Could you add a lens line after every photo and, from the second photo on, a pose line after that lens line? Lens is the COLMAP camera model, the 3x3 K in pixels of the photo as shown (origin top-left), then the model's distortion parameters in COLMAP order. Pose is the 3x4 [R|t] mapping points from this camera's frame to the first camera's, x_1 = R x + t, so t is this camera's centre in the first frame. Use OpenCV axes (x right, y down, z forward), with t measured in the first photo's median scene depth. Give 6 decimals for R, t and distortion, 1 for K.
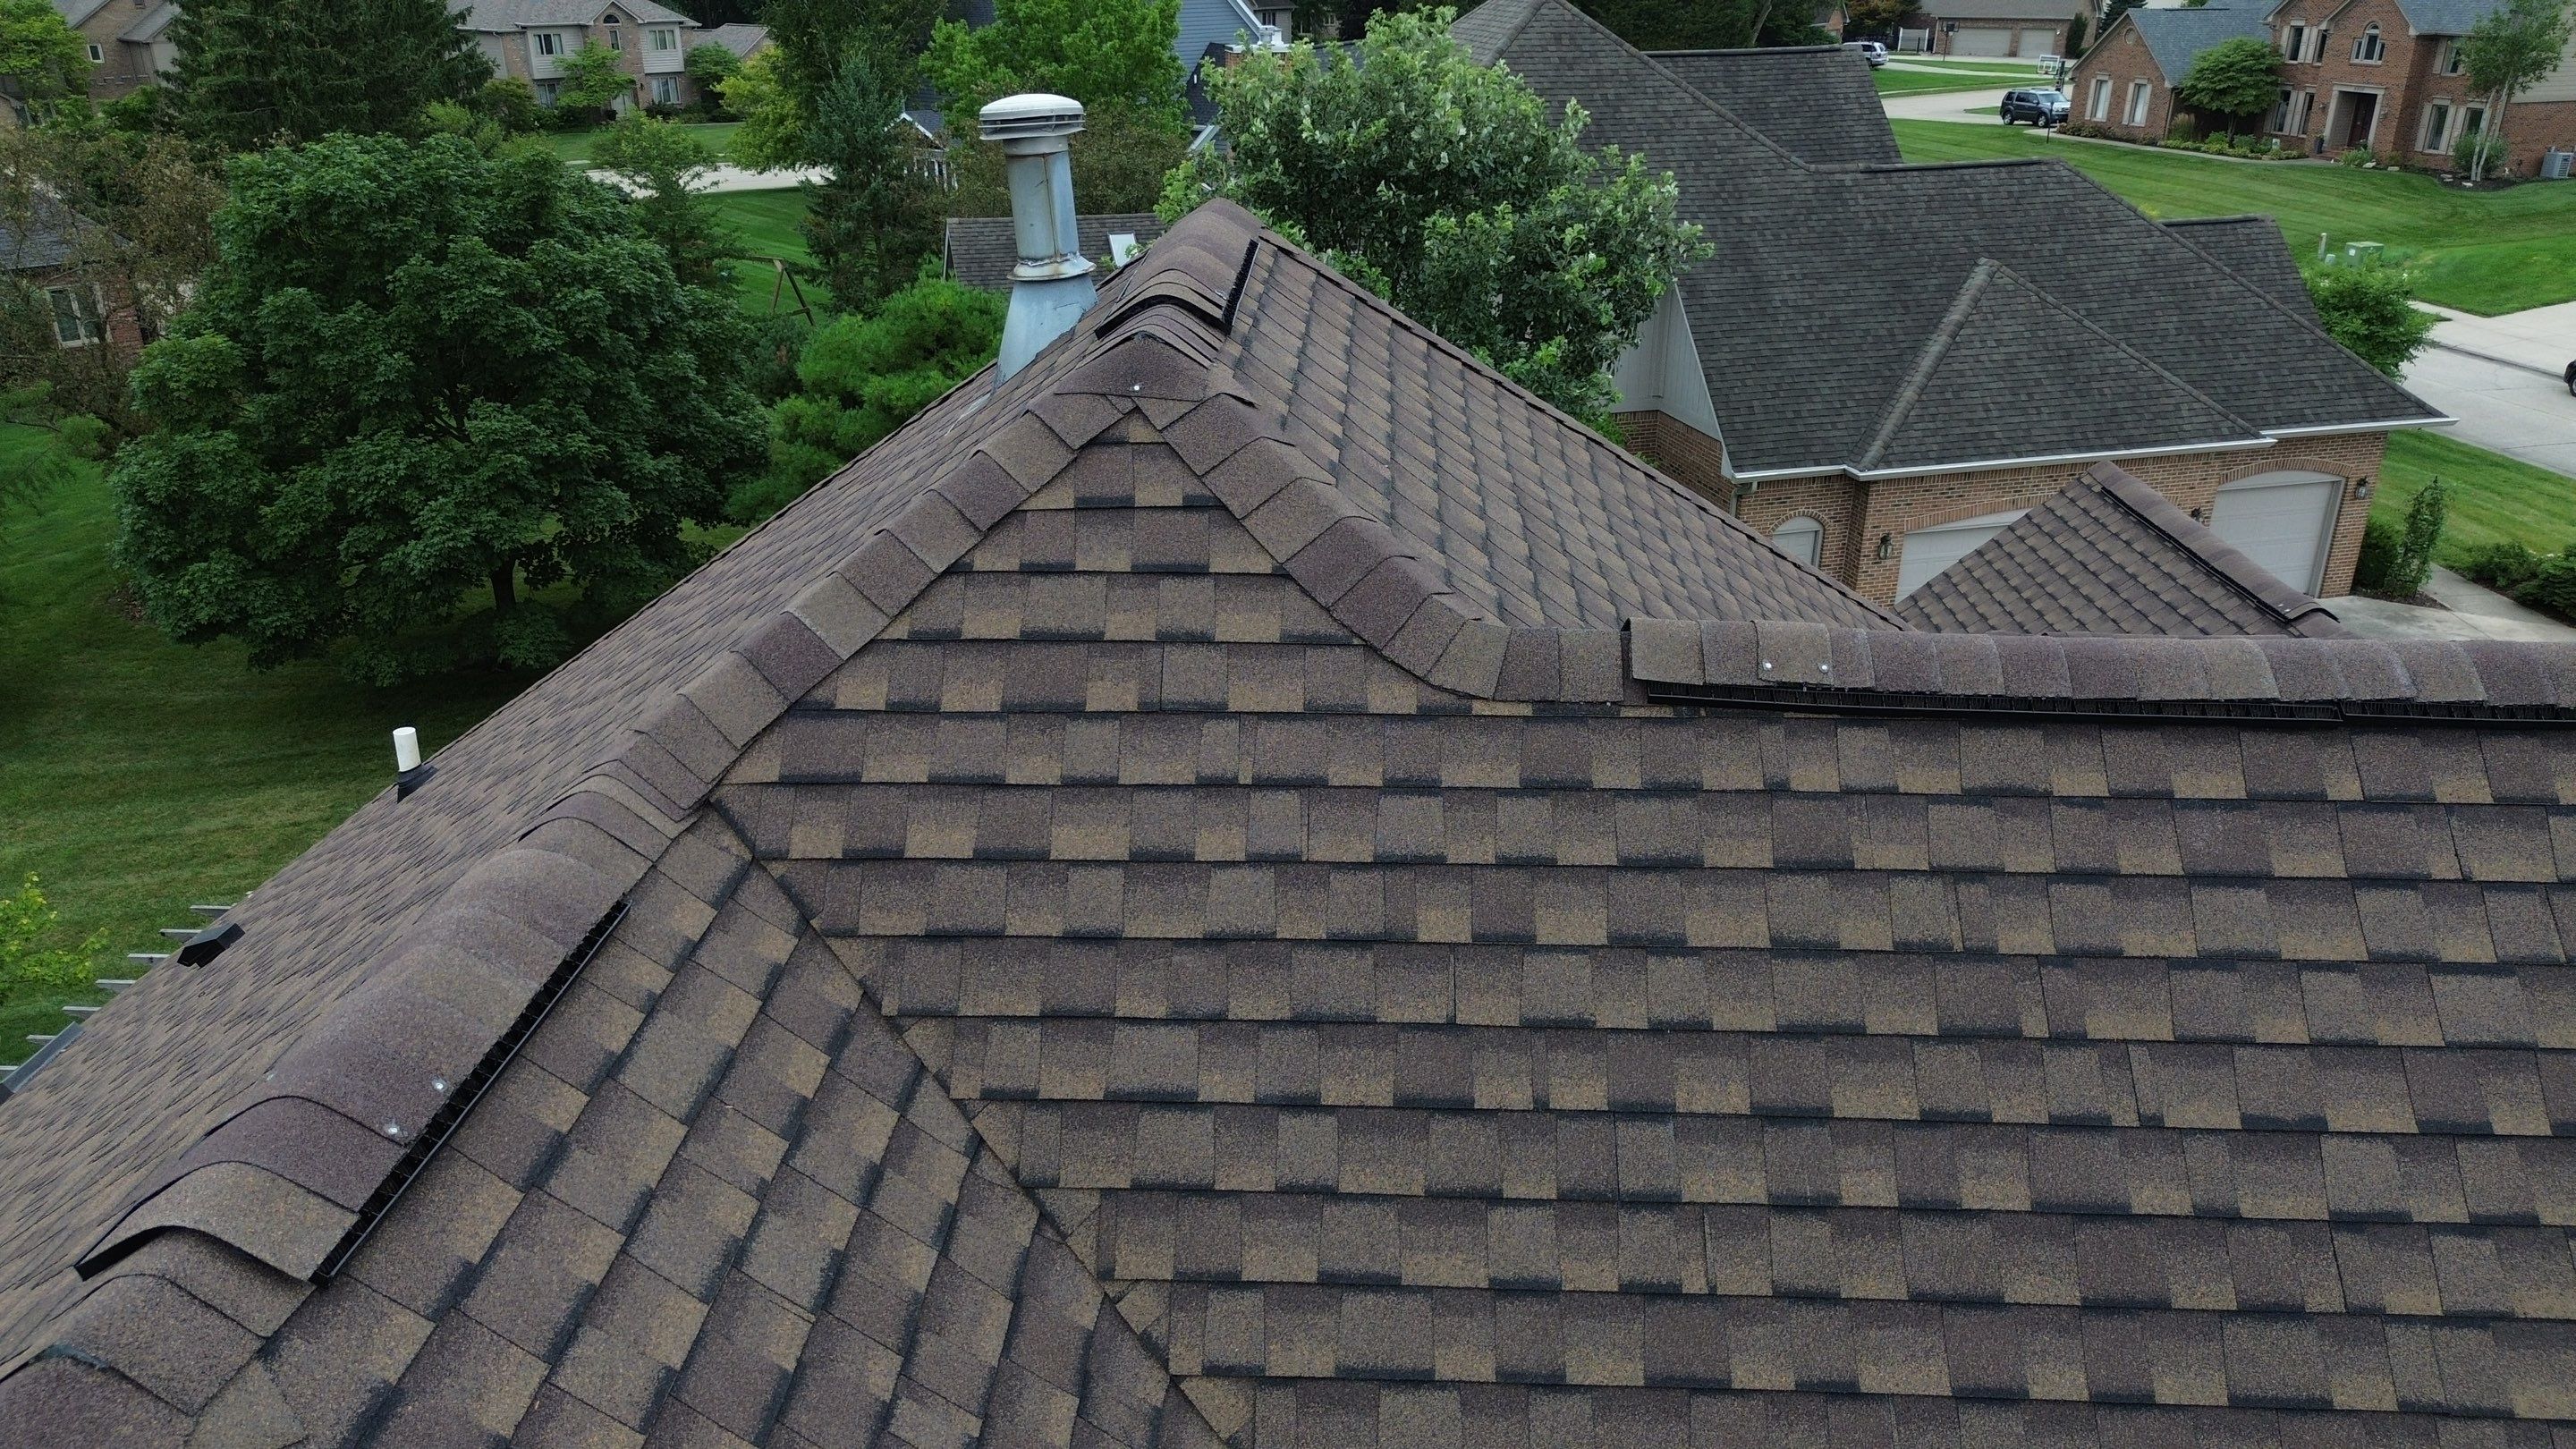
lens RADIAL K [[1832.9, 0, 1301.7], [0, 1832.9, 723.4], [0, 0, 1]] dist [0.058781, -0.049996]
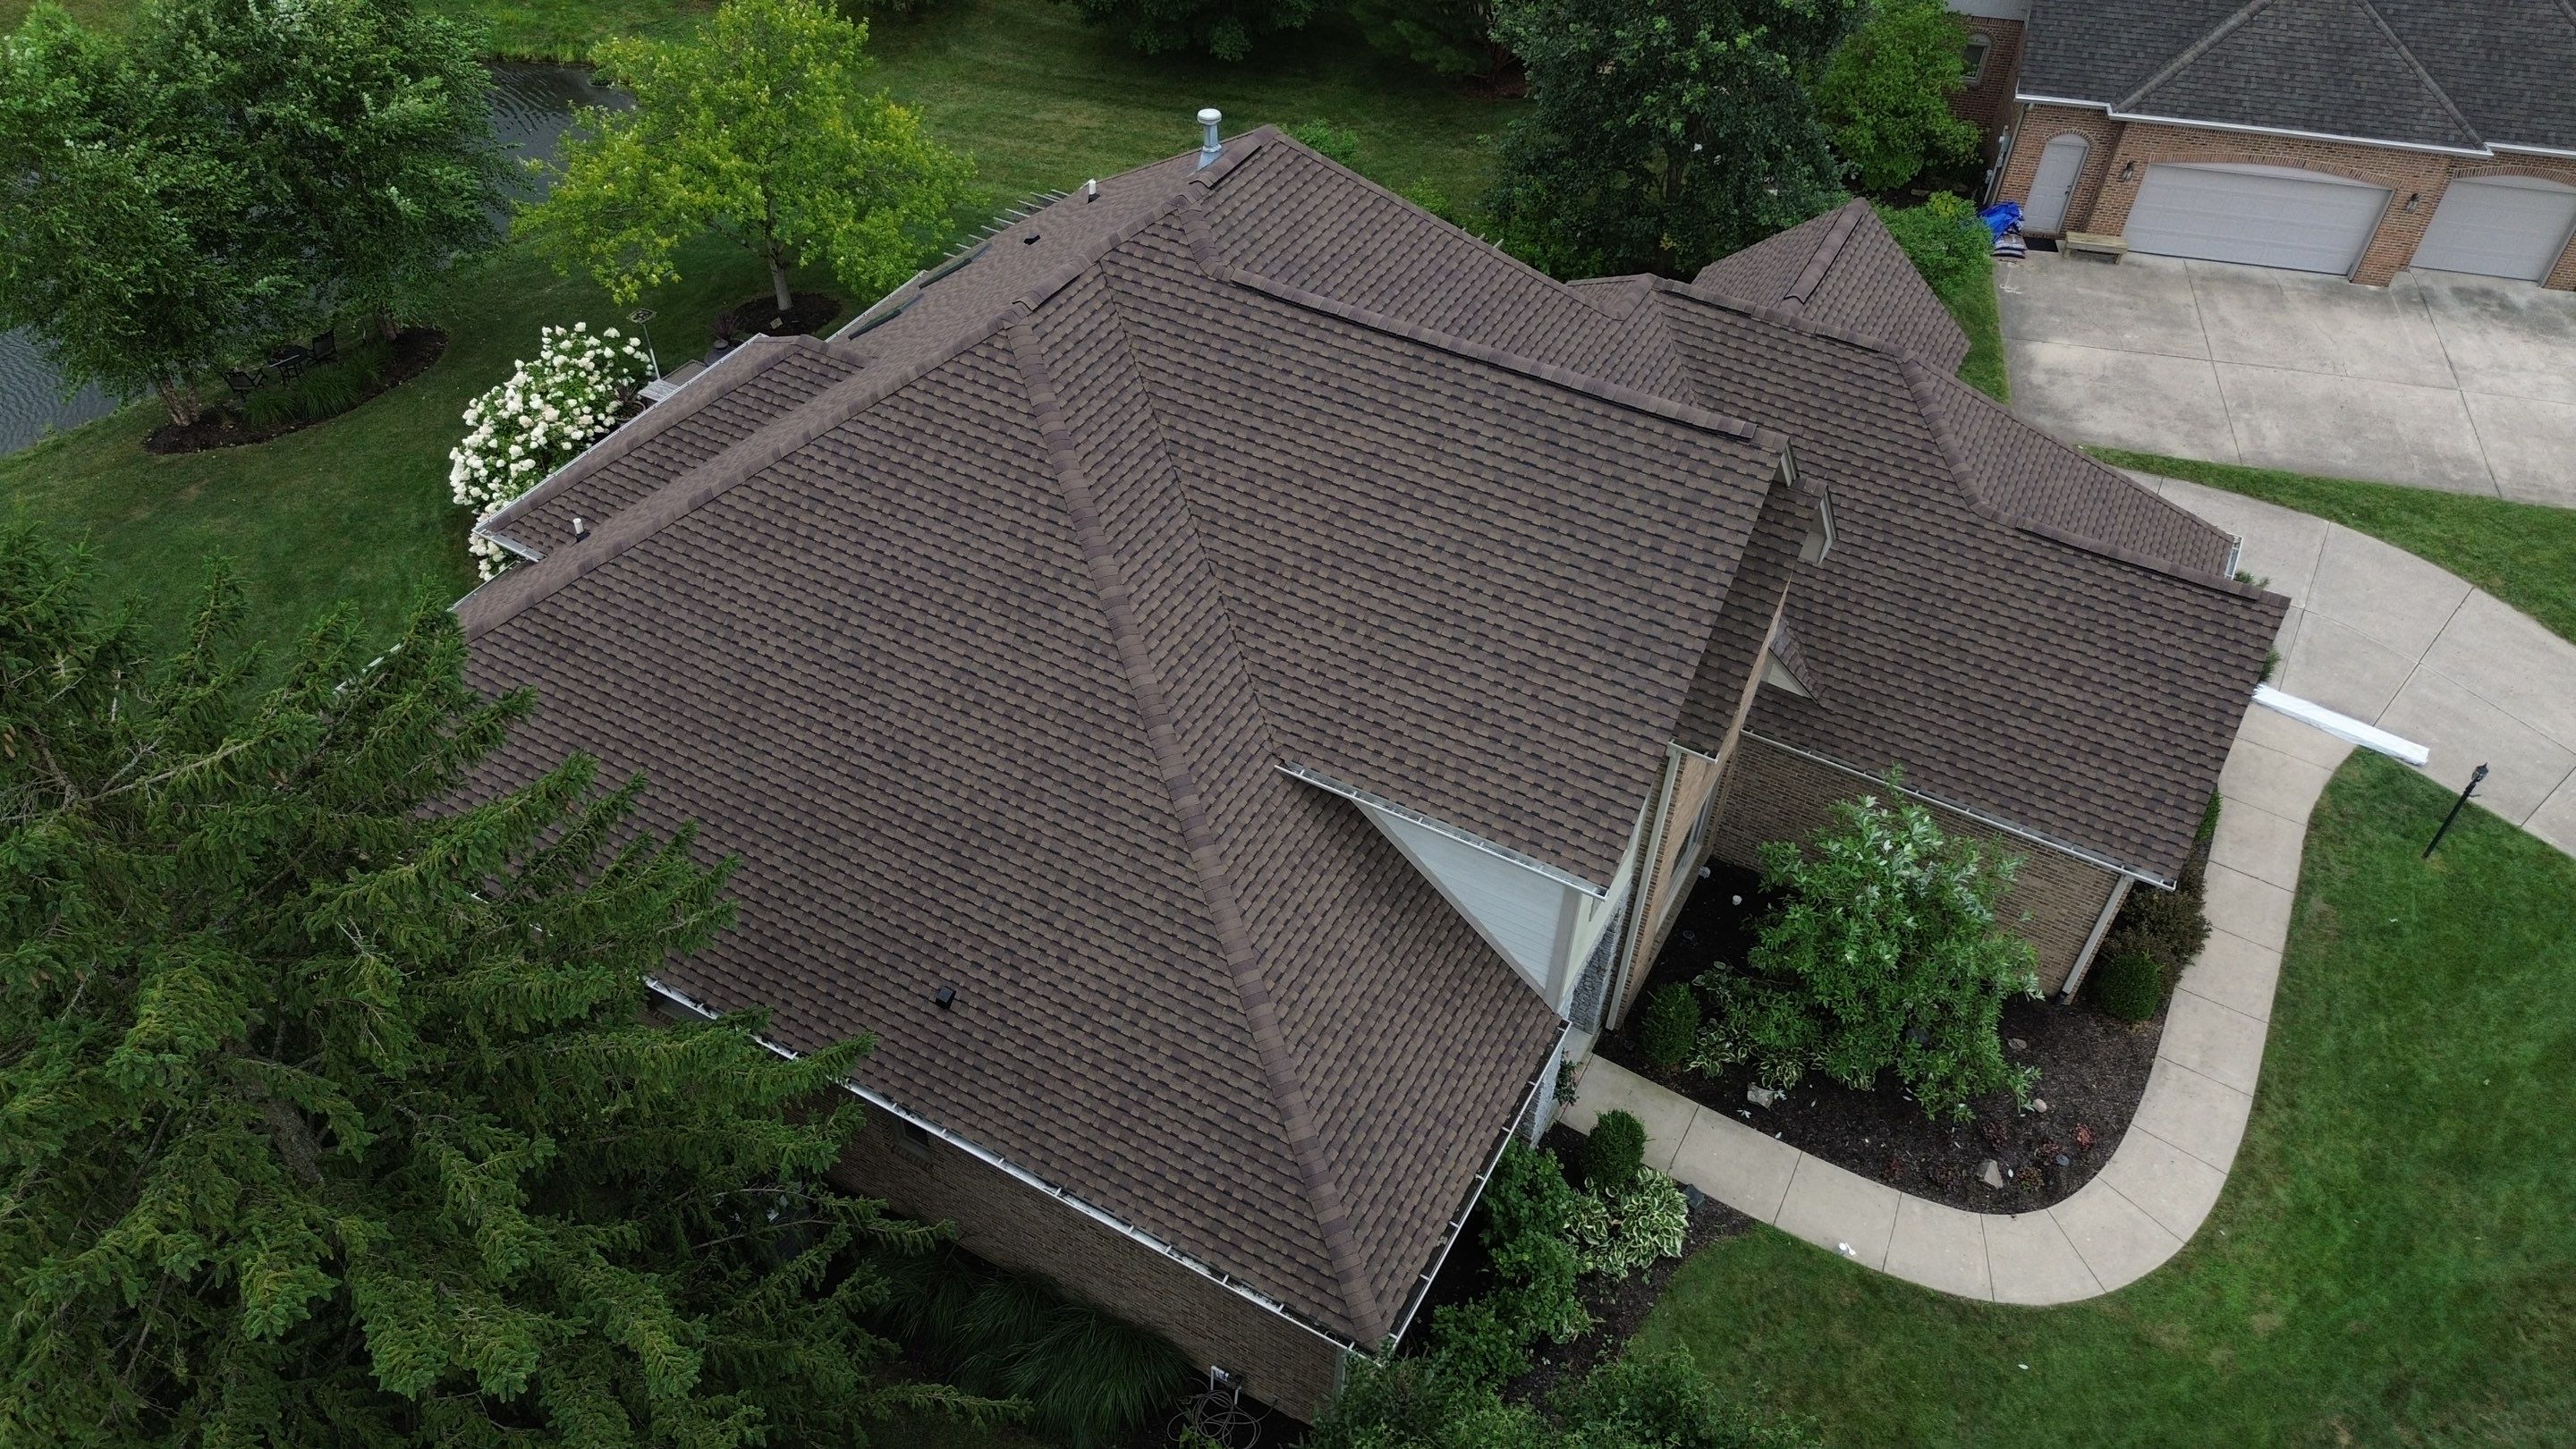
lens RADIAL K [[1792.9, 0, 1284.5], [0, 1792.9, 726.4], [0, 0, 1]] dist [0.020644, -0.001913]
pose [[0.893831, 0.328887, -0.304795, 0.314435], [-0.199746, 0.900604, 0.386023, -0.121605], [0.401458, -0.284157, 0.870682, -0.540780]]
